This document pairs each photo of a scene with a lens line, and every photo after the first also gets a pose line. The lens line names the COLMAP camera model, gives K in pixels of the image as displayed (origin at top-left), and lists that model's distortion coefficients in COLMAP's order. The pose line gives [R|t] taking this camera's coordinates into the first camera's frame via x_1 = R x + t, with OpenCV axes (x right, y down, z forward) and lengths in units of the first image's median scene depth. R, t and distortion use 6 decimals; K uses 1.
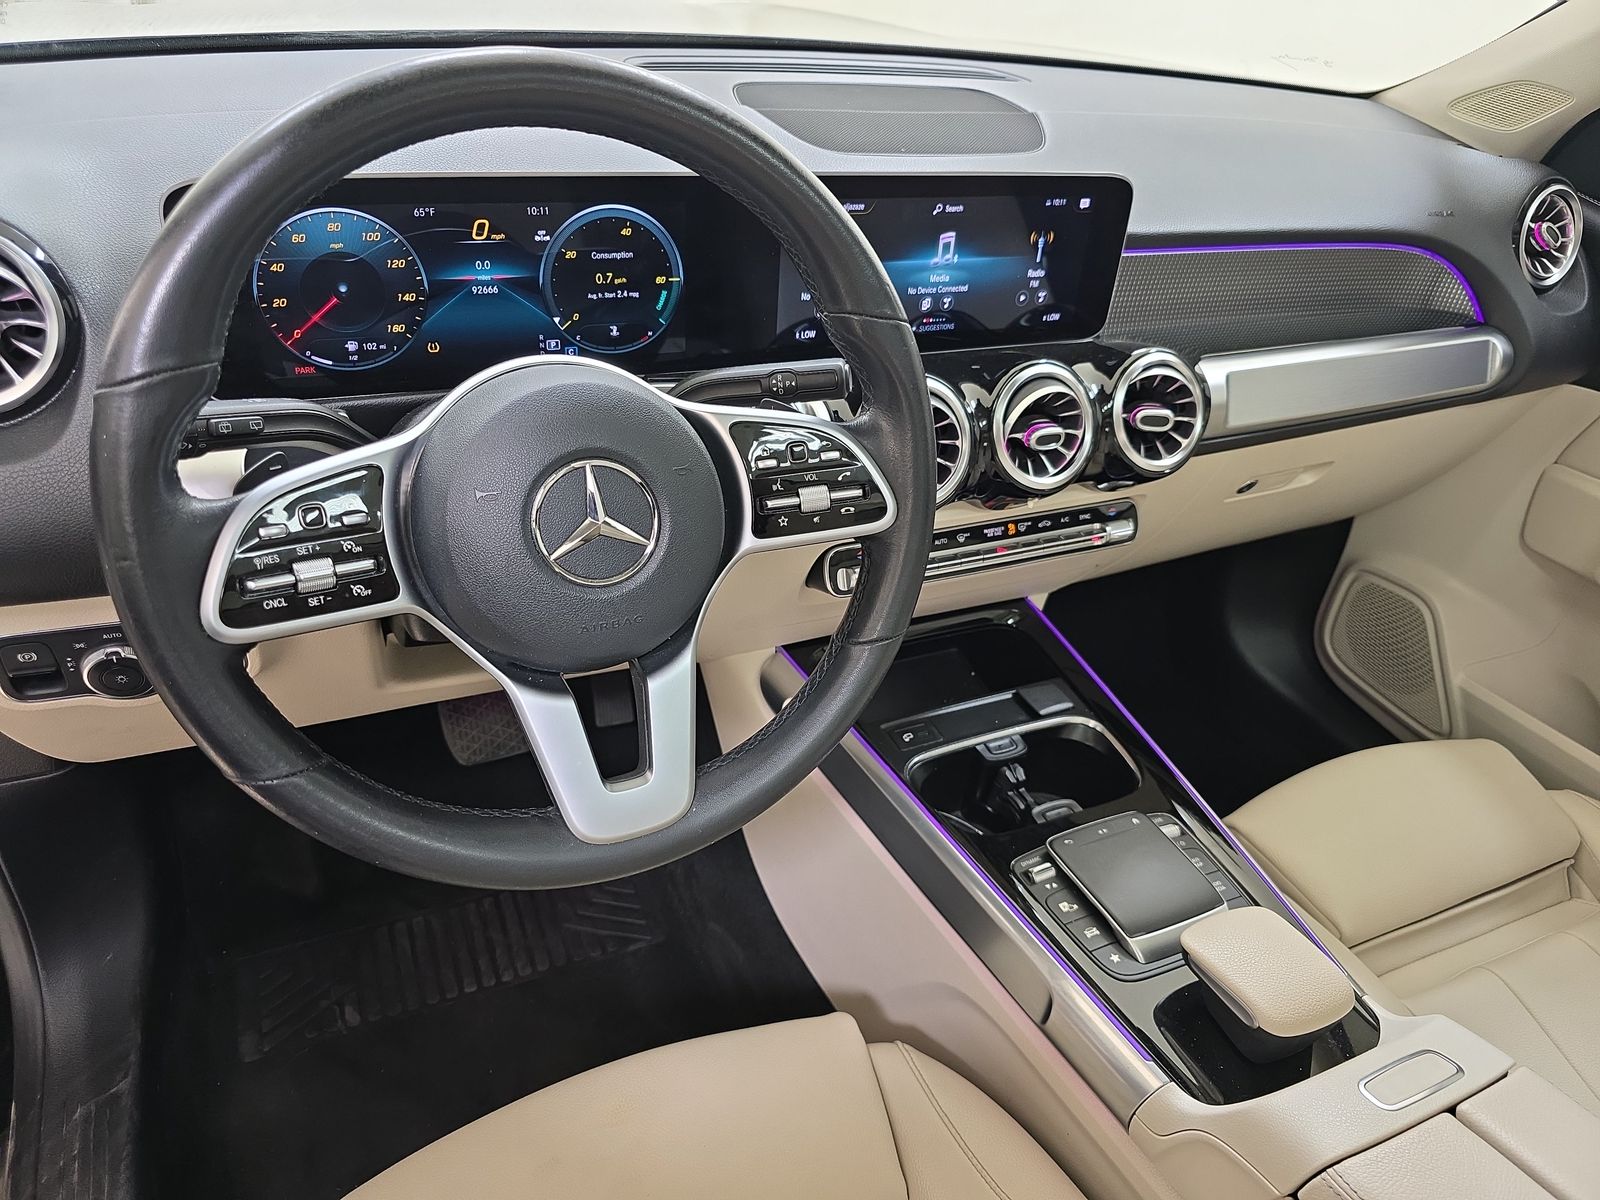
lens RADIAL K [[1089.5, 0, 798.8], [0, 1089.5, 601.1], [0, 0, 1]] dist [0.042408, -0.044457]
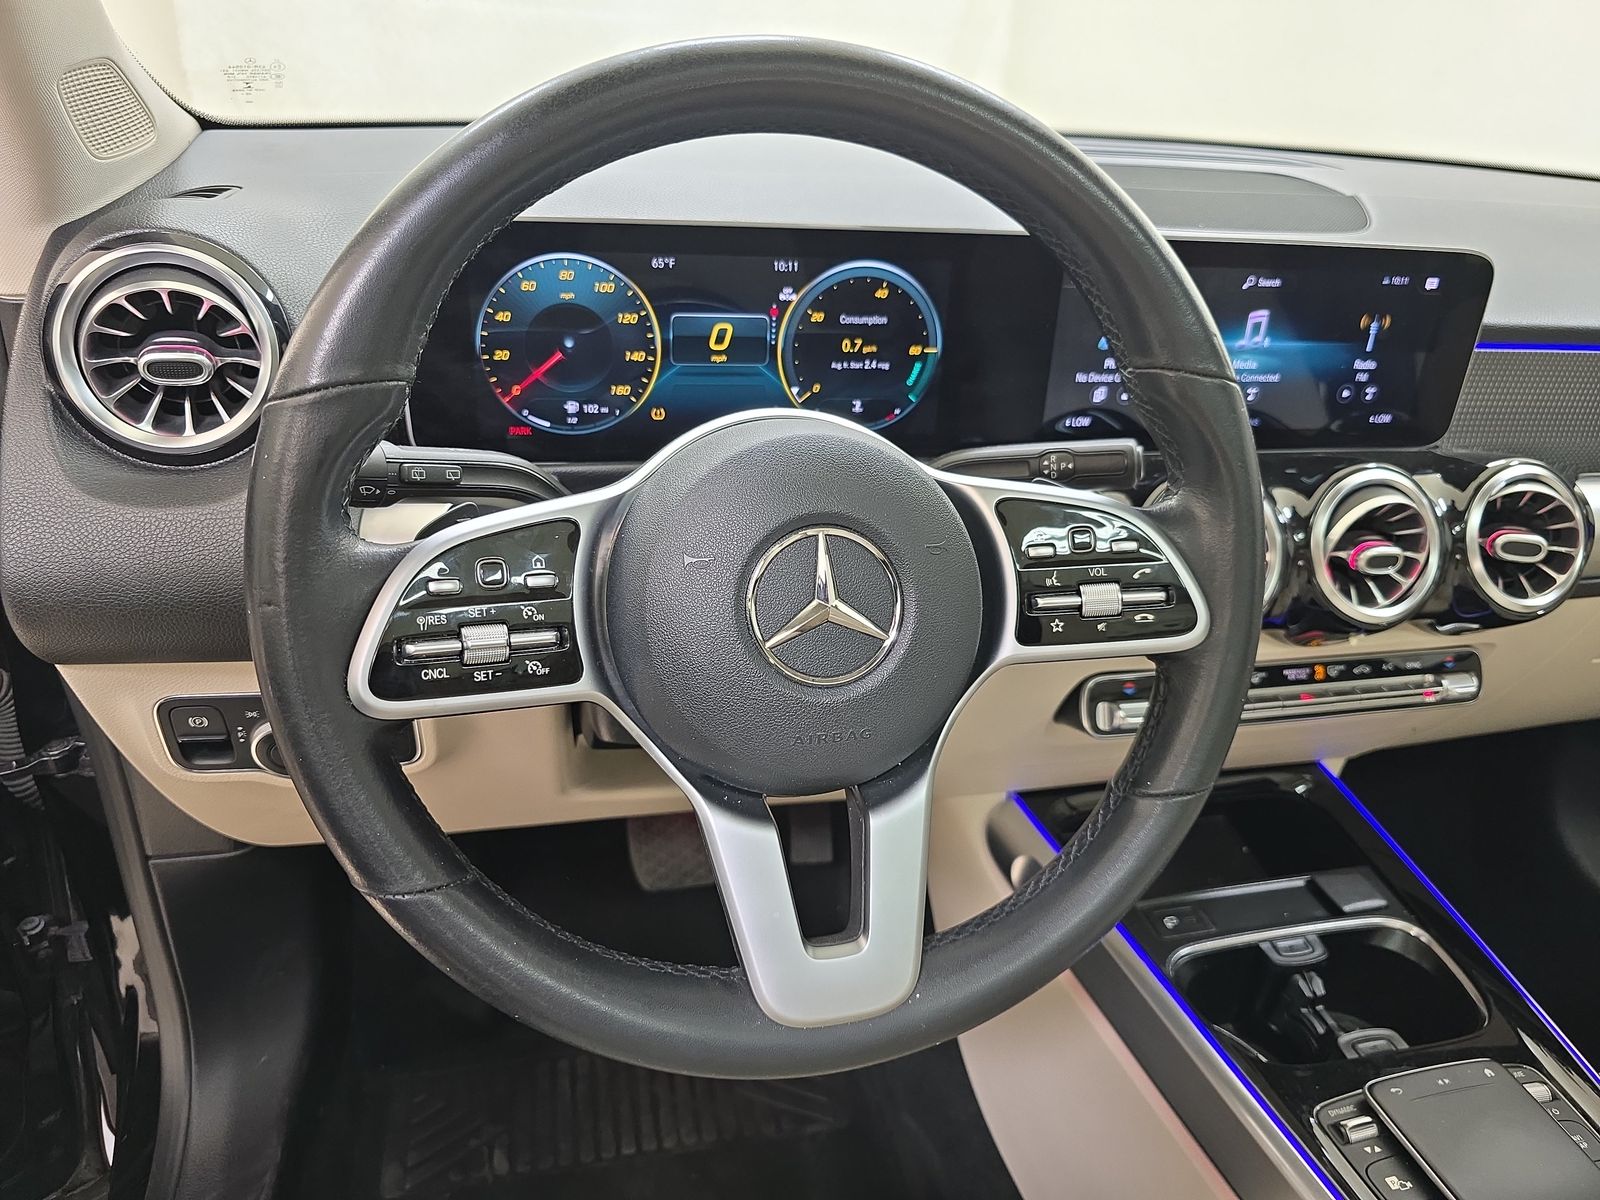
lens RADIAL K [[1089.5, 0, 800.2], [0, 1089.5, 587.4], [0, 0, 1]] dist [0.042408, -0.044457]
pose [[0.980069, 0.061025, -0.189050, -0.044224], [-0.086785, 0.987559, -0.131131, 0.016184], [0.178696, 0.144924, 0.973173, 0.181586]]
